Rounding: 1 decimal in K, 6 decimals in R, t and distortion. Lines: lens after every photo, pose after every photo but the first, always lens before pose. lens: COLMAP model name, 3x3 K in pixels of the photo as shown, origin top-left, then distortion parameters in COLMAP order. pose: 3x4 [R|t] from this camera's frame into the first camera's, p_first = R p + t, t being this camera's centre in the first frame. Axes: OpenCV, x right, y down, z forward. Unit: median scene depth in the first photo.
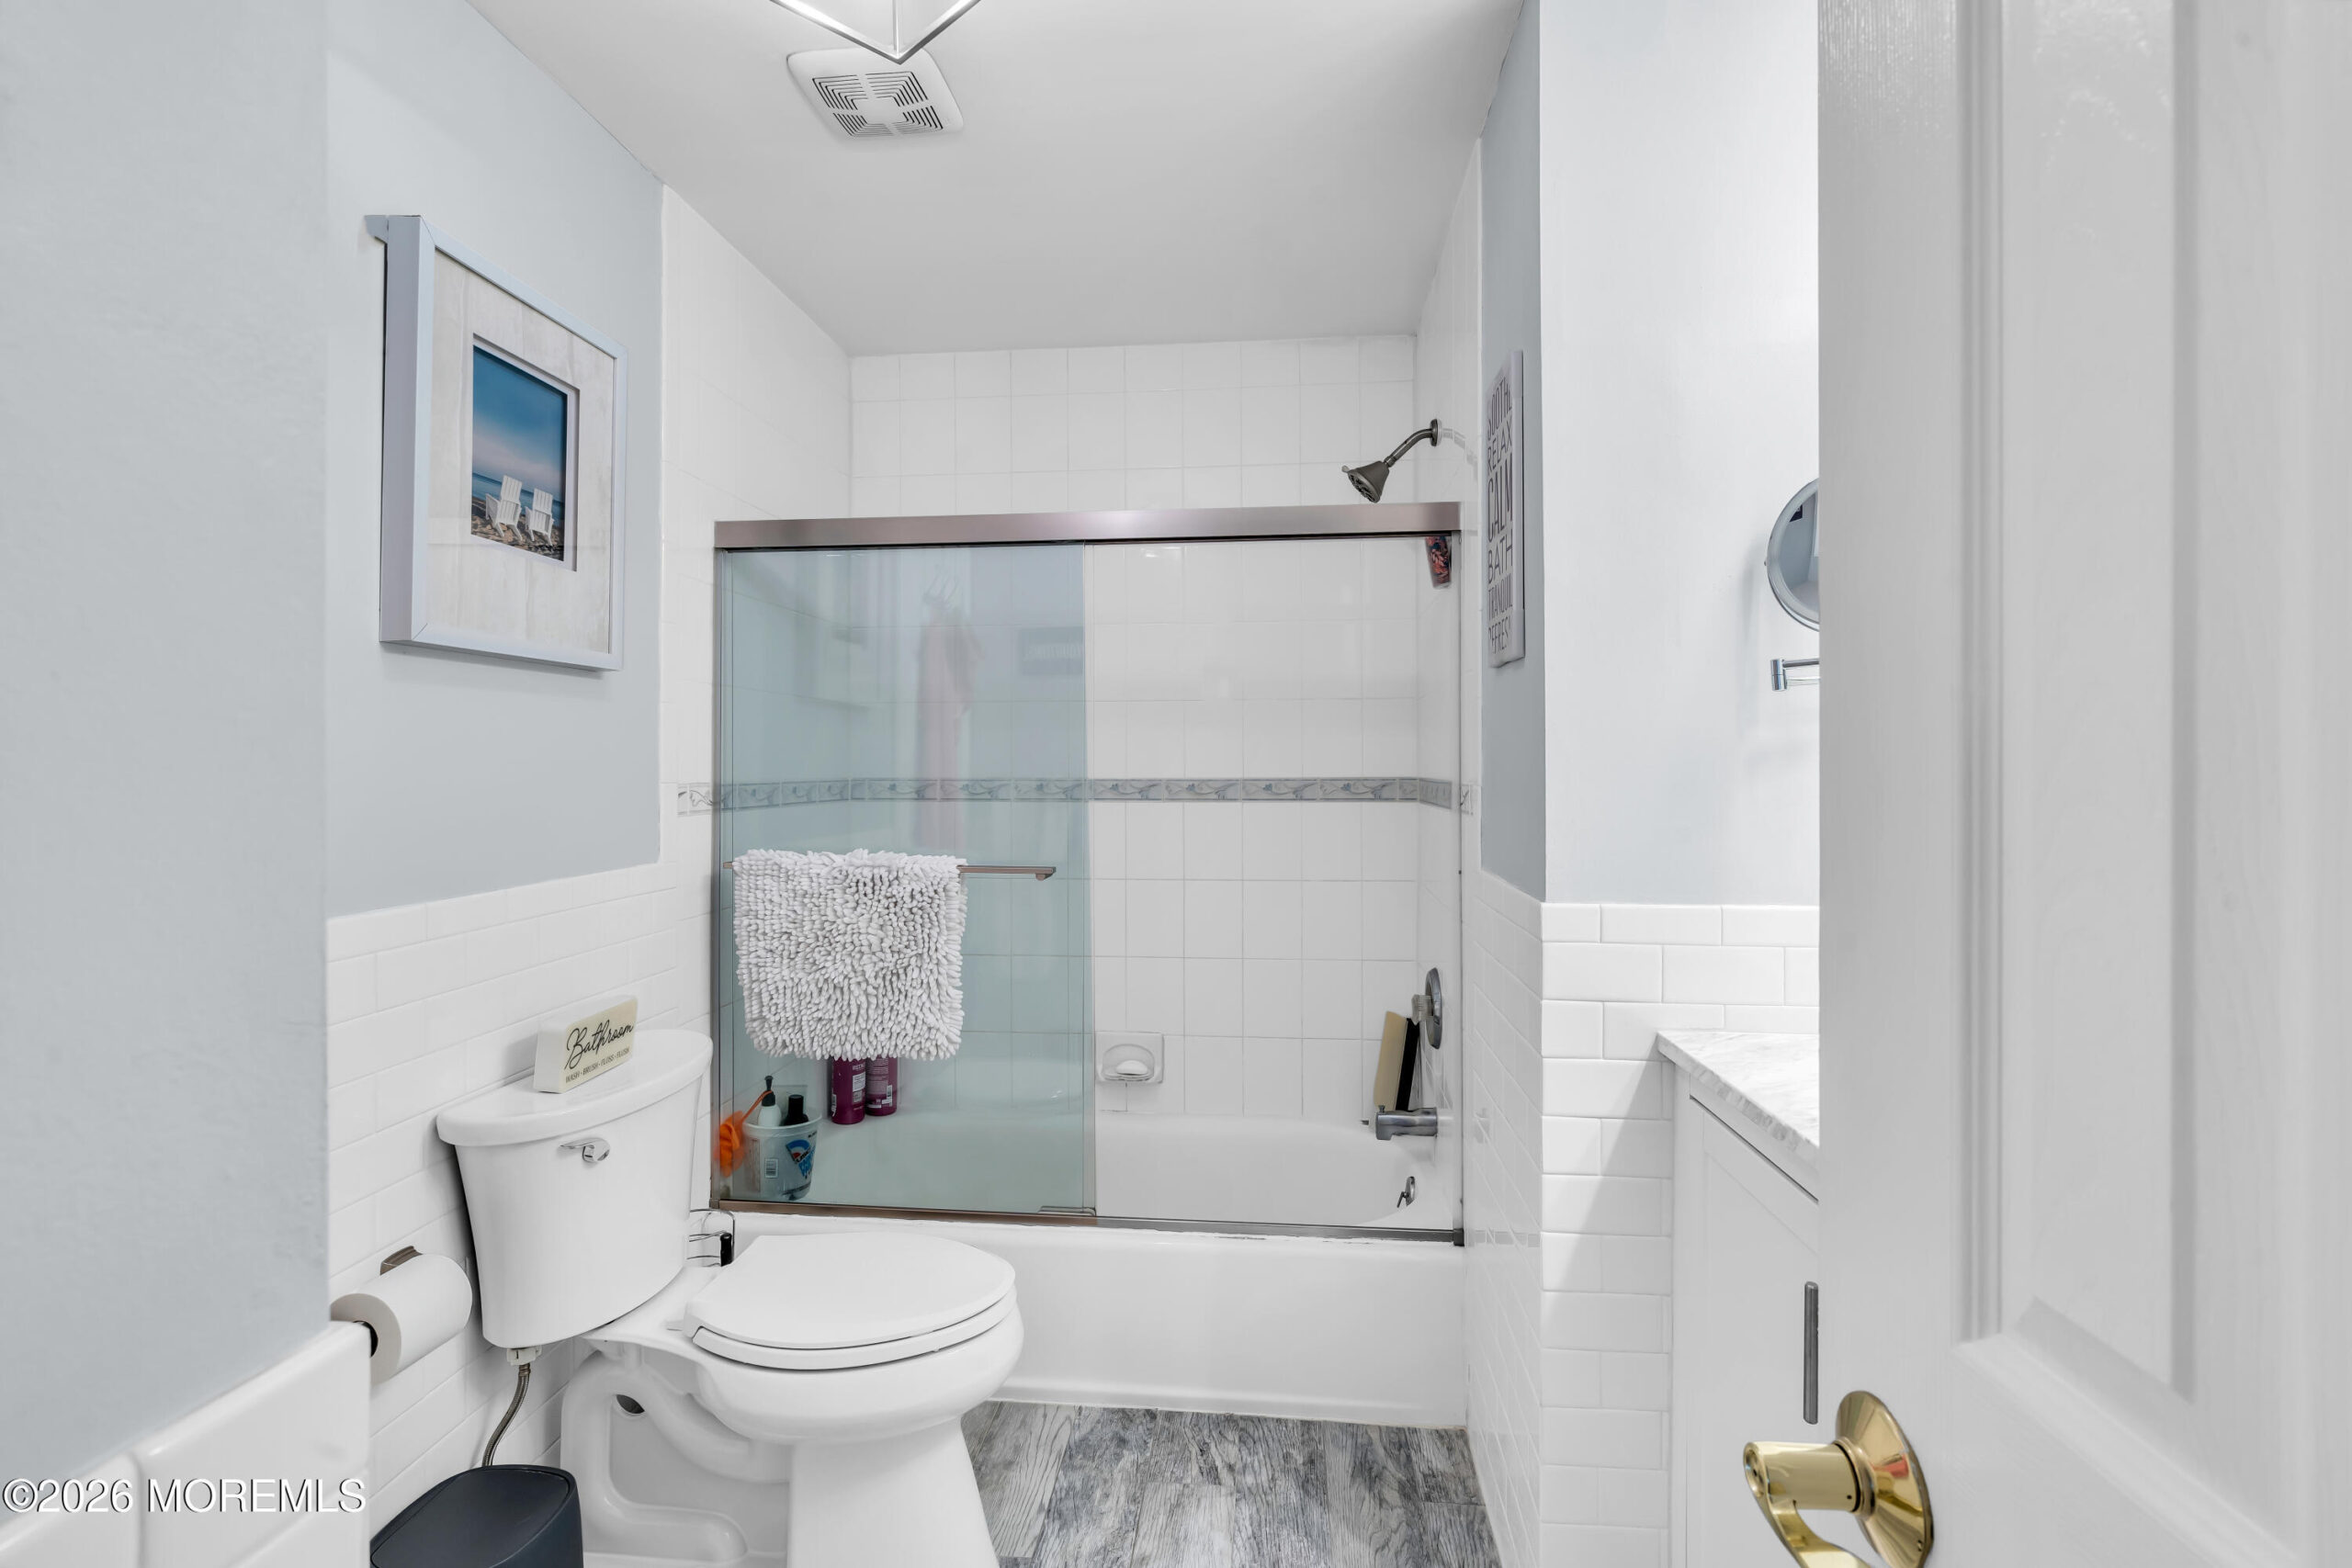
lens RADIAL K [[1078.4, 0, 1166.9], [0, 1078.4, 777.7], [0, 0, 1]] dist [-0.005775, 0.004300]
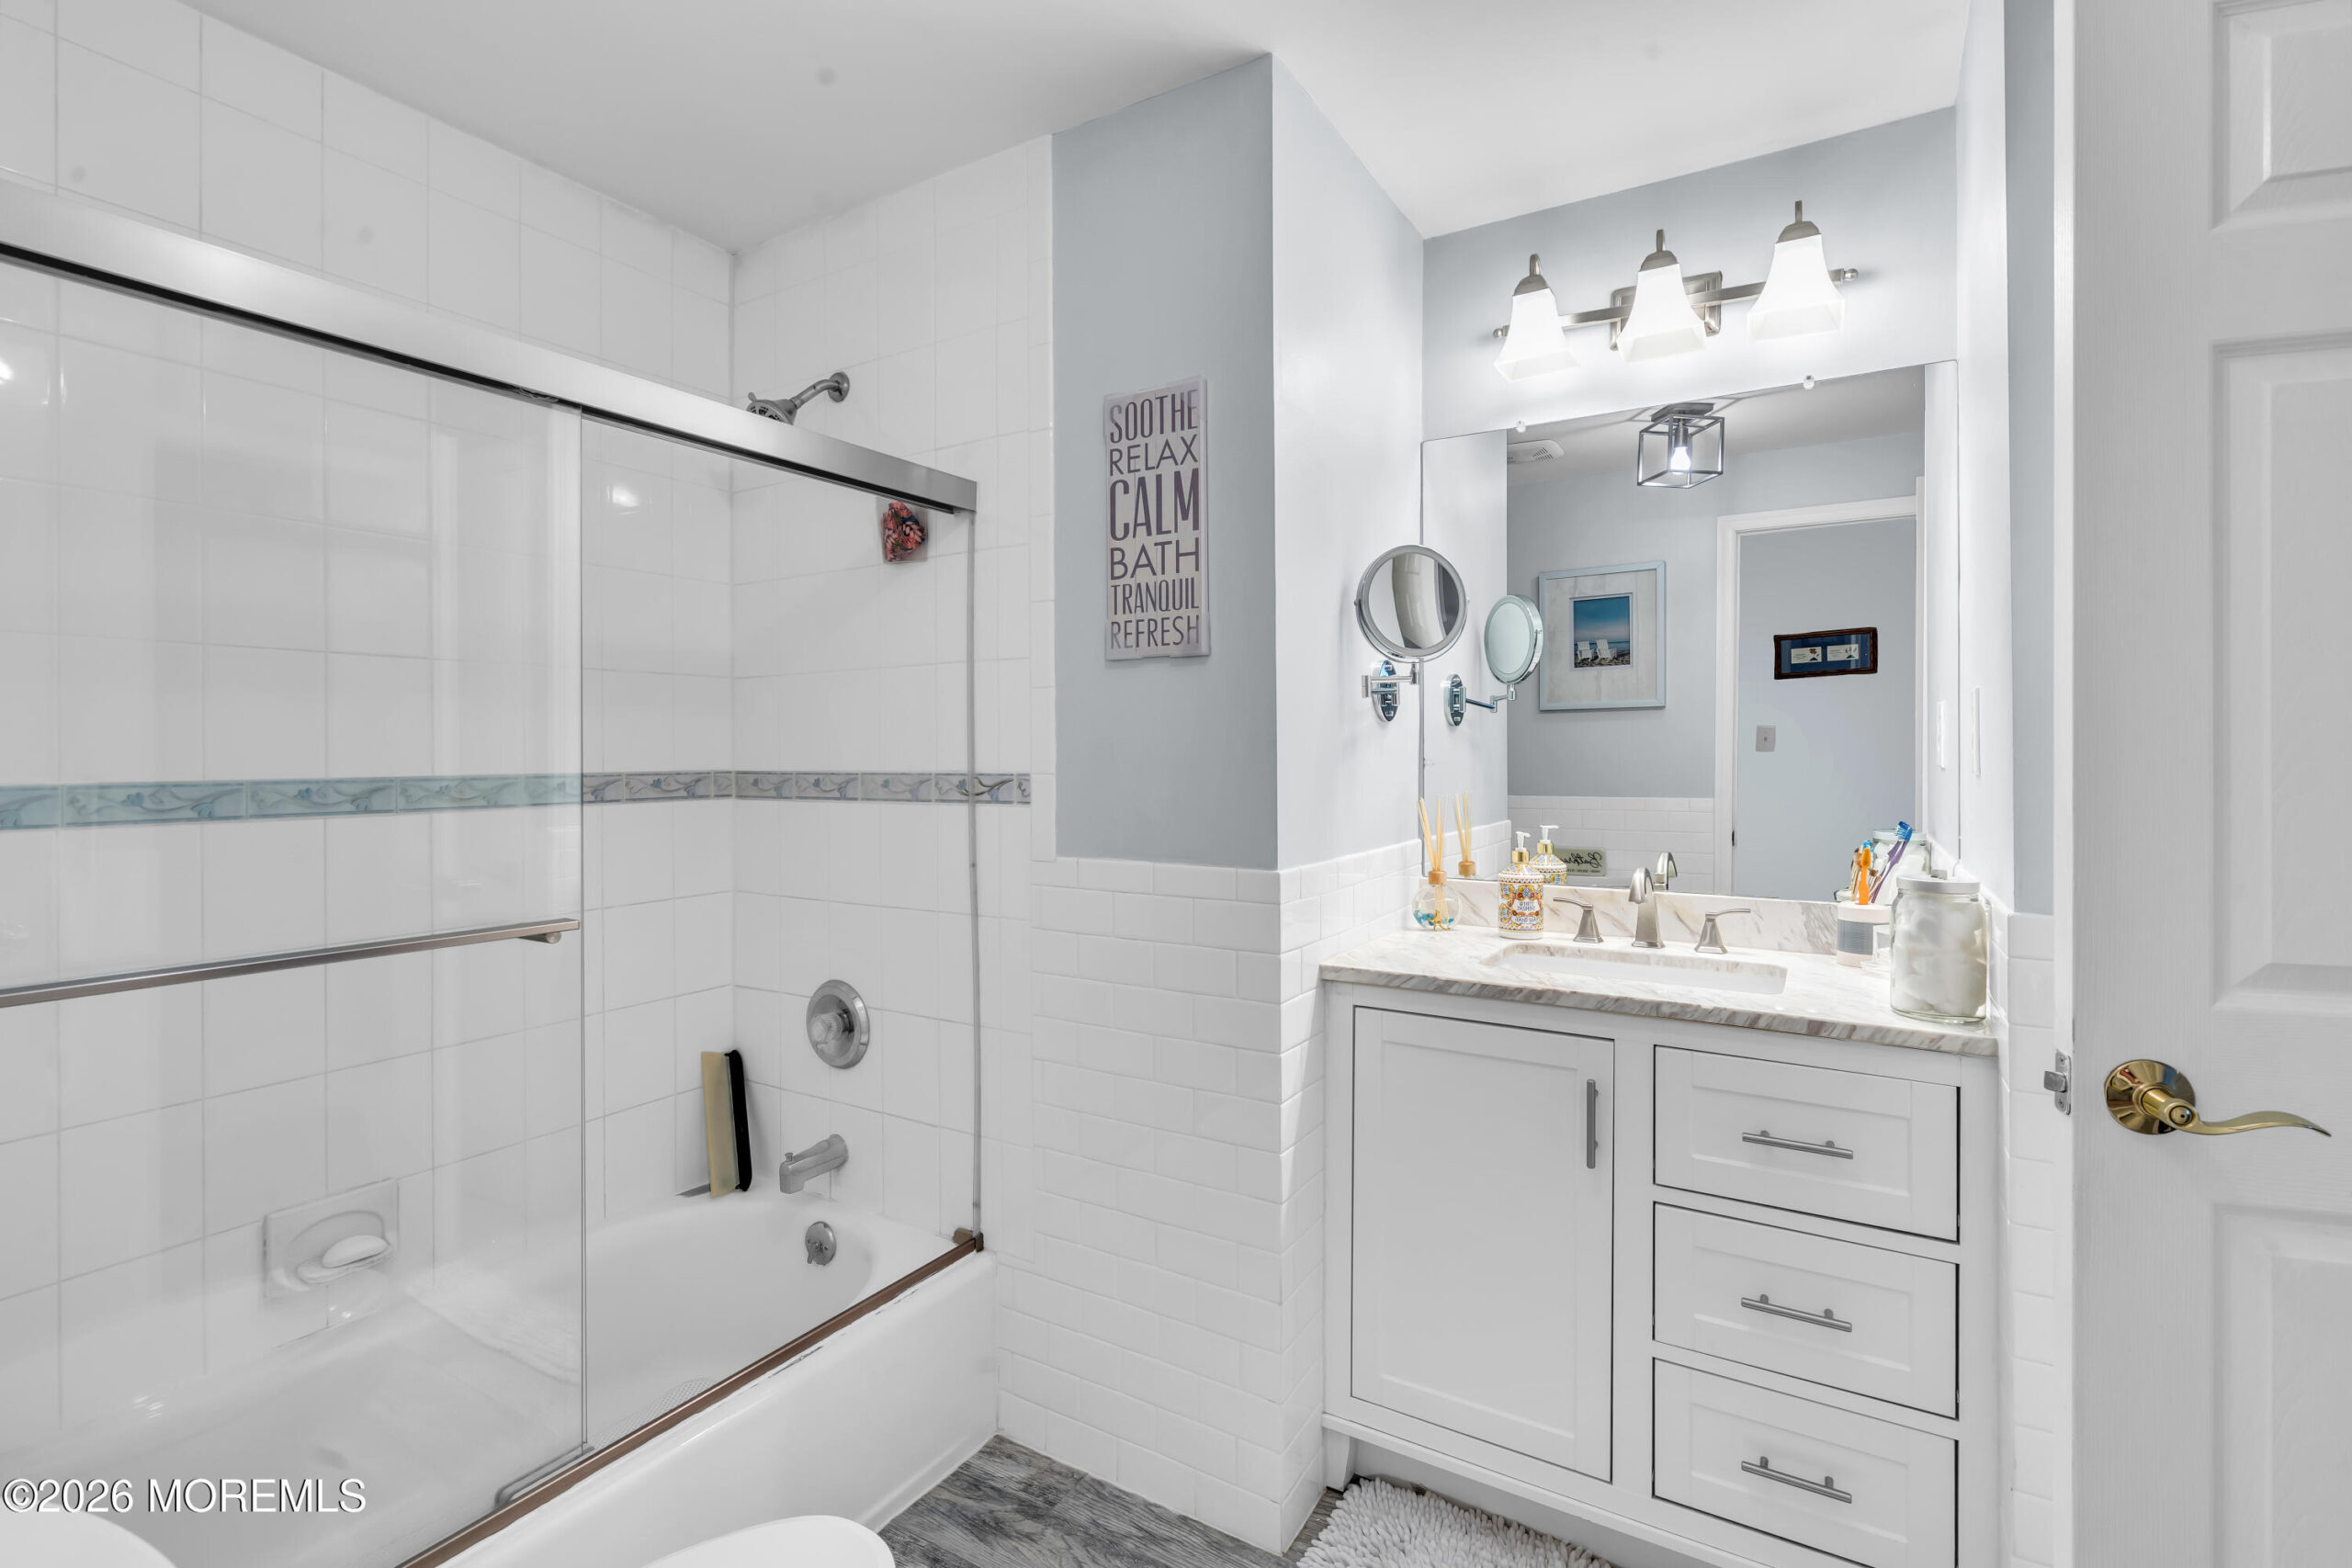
lens RADIAL K [[1078.4, 0, 1166.7], [0, 1078.4, 763.3], [0, 0, 1]] dist [-0.005775, 0.004300]
pose [[0.428702, -0.009166, 0.903400, -0.518879], [0.018021, 0.999836, 0.001593, -0.001178], [-0.903266, 0.015597, 0.428797, 0.420631]]
